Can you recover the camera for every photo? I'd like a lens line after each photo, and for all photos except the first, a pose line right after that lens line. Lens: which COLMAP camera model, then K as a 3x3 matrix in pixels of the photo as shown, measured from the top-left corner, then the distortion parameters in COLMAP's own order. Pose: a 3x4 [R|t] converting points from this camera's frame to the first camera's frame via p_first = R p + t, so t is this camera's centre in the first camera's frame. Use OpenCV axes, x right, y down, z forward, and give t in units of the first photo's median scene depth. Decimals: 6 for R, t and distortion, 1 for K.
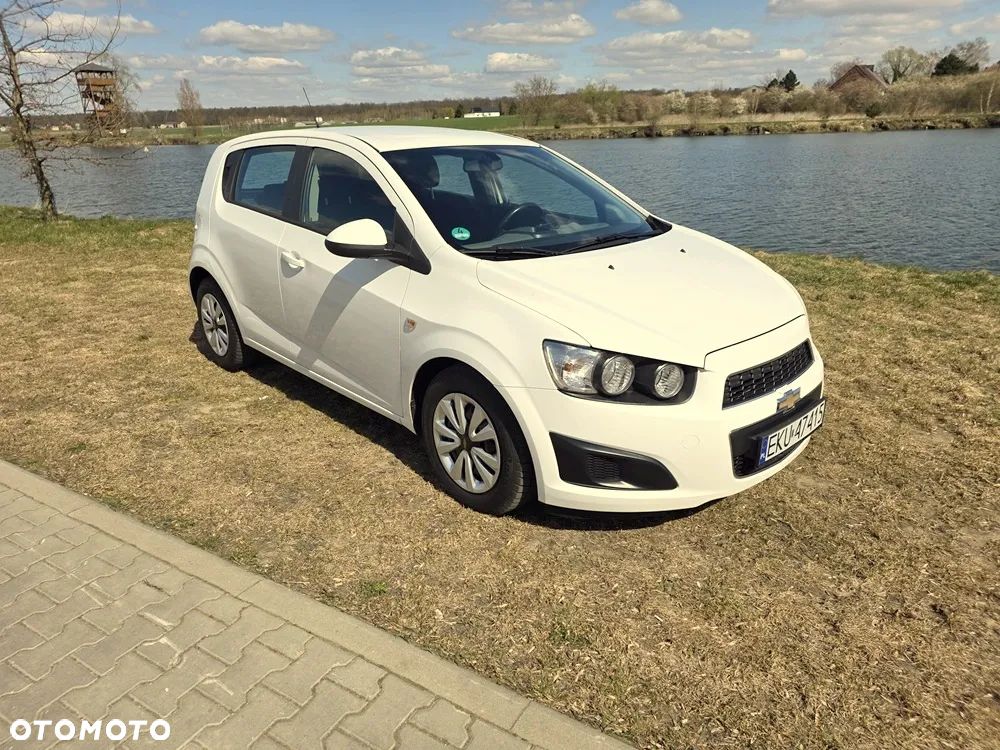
lens RADIAL K [[665.7, 0, 493.3], [0, 665.7, 386.2], [0, 0, 1]] dist [0.056348, -0.036080]
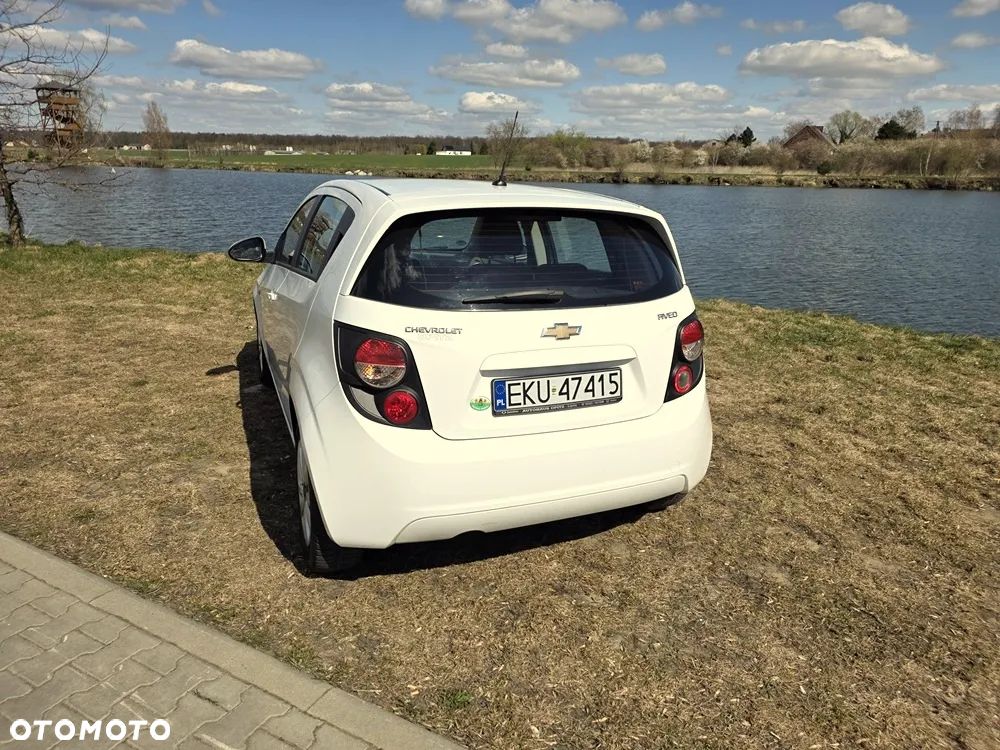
lens RADIAL K [[664.2, 0, 508.6], [0, 664.2, 385.3], [0, 0, 1]] dist [0.061386, -0.042181]
pose [[0.996960, 0.024134, 0.074084, -0.109685], [-0.020242, 0.998398, -0.052840, -0.041855], [-0.075240, 0.051180, 0.995851, 0.044866]]
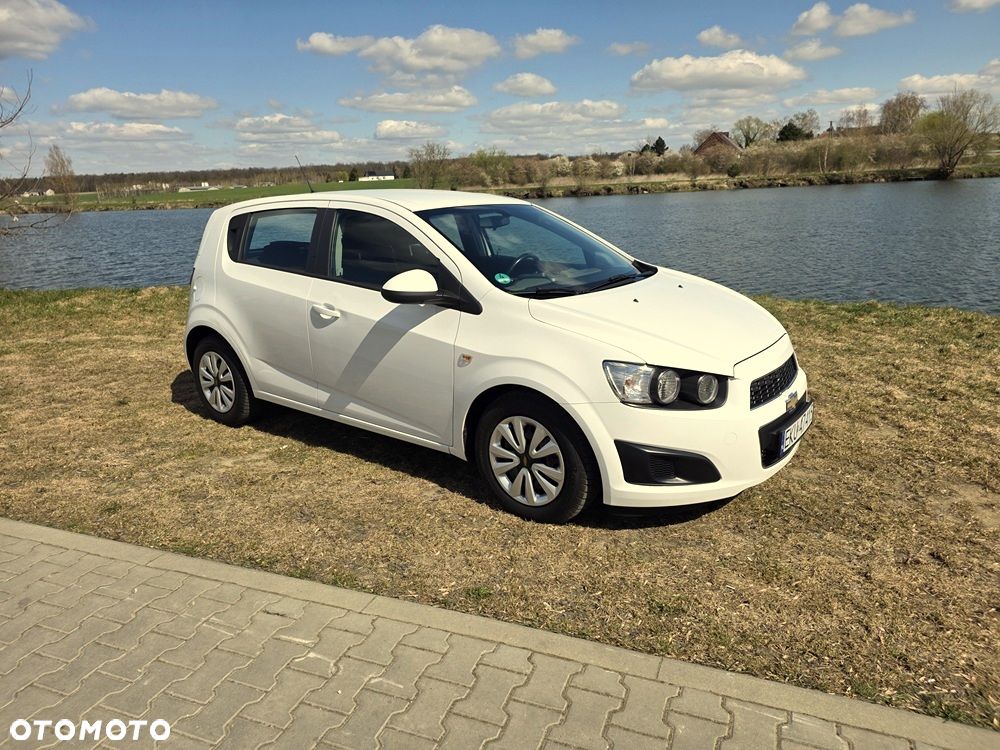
lens RADIAL K [[665.4, 0, 512.3], [0, 665.4, 377.2], [0, 0, 1]] dist [0.062357, -0.043813]
pose [[0.984323, -0.062761, 0.164832, -0.169109], [0.078023, 0.993078, -0.087802, 0.029433], [-0.158180, 0.099286, 0.982406, -0.077036]]
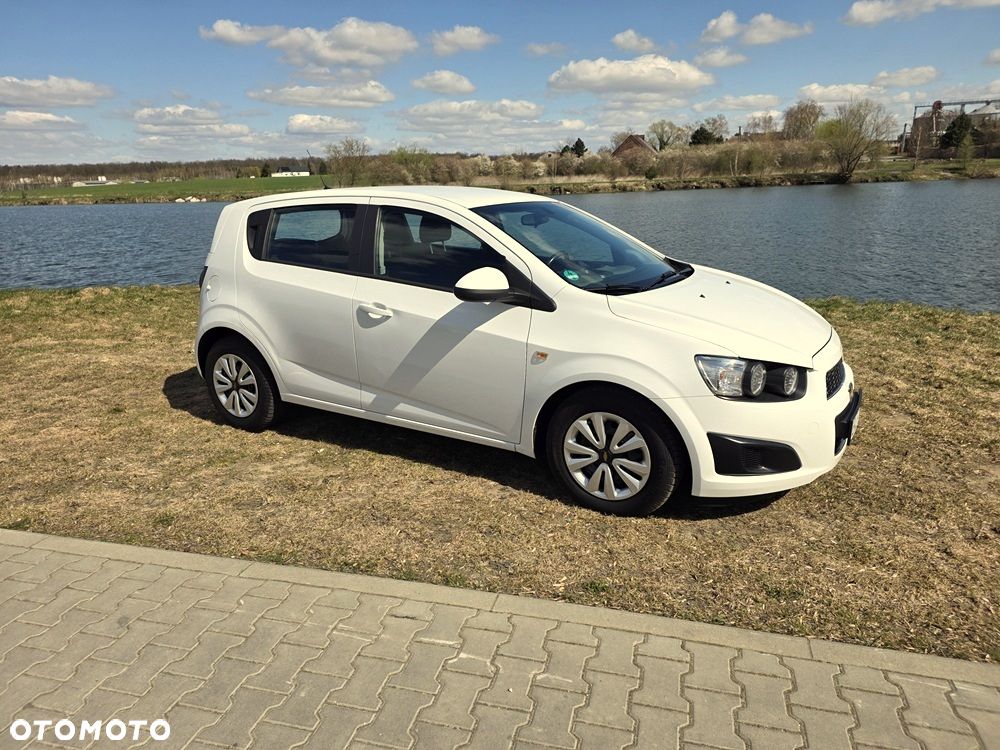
lens RADIAL K [[664.2, 0, 508.6], [0, 664.2, 385.3], [0, 0, 1]] dist [0.061386, -0.042181]
pose [[0.959536, -0.085162, 0.268398, -0.349038], [0.106303, 0.992193, -0.065219, 0.015438], [-0.260748, 0.091111, 0.961098, -0.038164]]
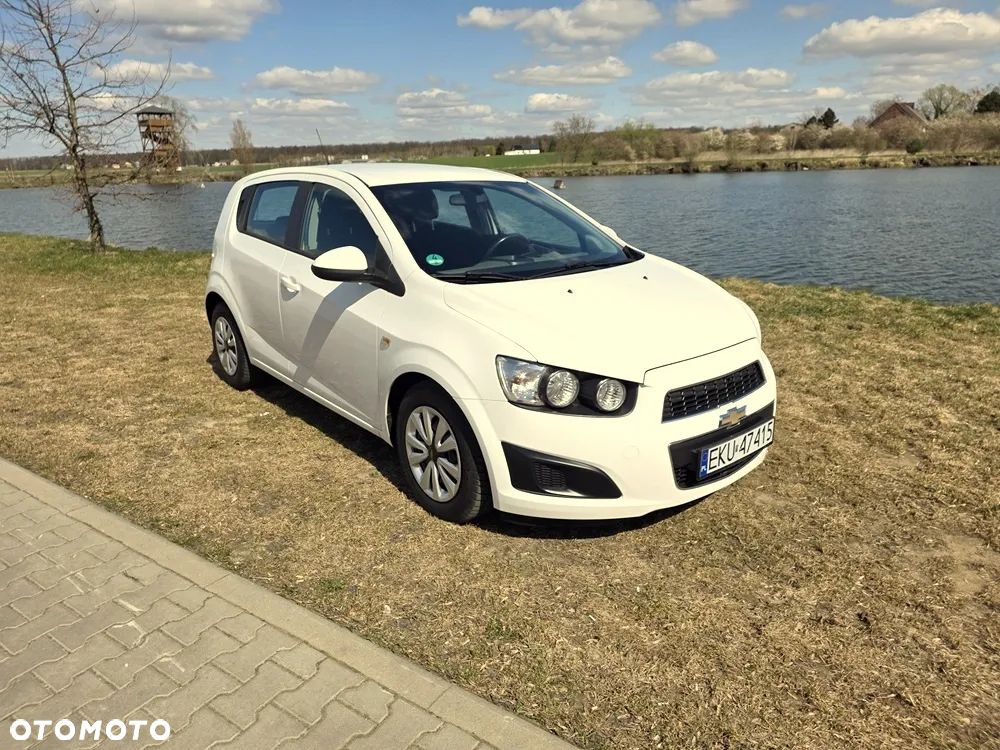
lens RADIAL K [[668.2, 0, 500.0], [0, 668.2, 375.0], [0, 0, 1]] dist [0.051467, -0.034154]
pose [[0.998889, 0.012520, -0.045441, 0.080387], [-0.015393, 0.997867, -0.063441, 0.018147], [0.044550, 0.064070, 0.996951, -0.049389]]
